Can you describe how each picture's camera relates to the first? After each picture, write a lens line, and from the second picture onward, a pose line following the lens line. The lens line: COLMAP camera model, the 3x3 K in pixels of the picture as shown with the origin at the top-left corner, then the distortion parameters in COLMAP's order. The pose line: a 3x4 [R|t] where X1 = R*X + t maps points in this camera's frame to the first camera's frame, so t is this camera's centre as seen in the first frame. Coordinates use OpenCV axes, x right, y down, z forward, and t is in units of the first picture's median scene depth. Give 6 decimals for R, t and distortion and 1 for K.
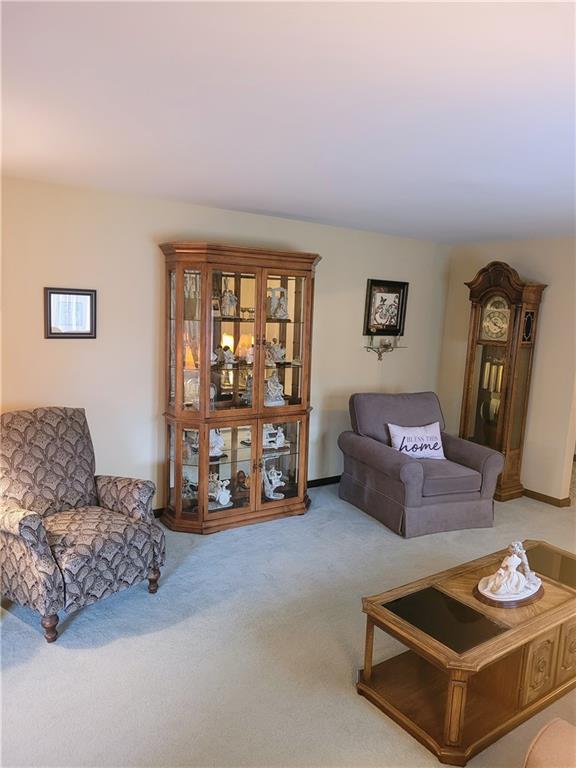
lens RADIAL K [[574.9, 0, 287.7], [0, 574.9, 384.5], [0, 0, 1]] dist [0.036067, -0.016752]
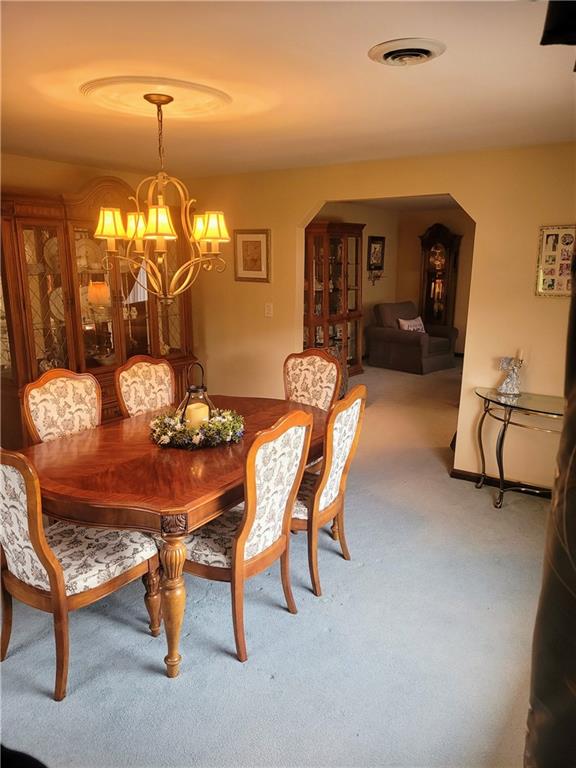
lens RADIAL K [[574.9, 0, 288.2], [0, 574.9, 383.7], [0, 0, 1]] dist [0.036067, -0.016752]
pose [[0.940223, -0.120662, 0.318467, -0.664884], [0.092545, 0.990466, 0.102046, 0.048353], [-0.327743, -0.066473, 0.942425, -0.525842]]
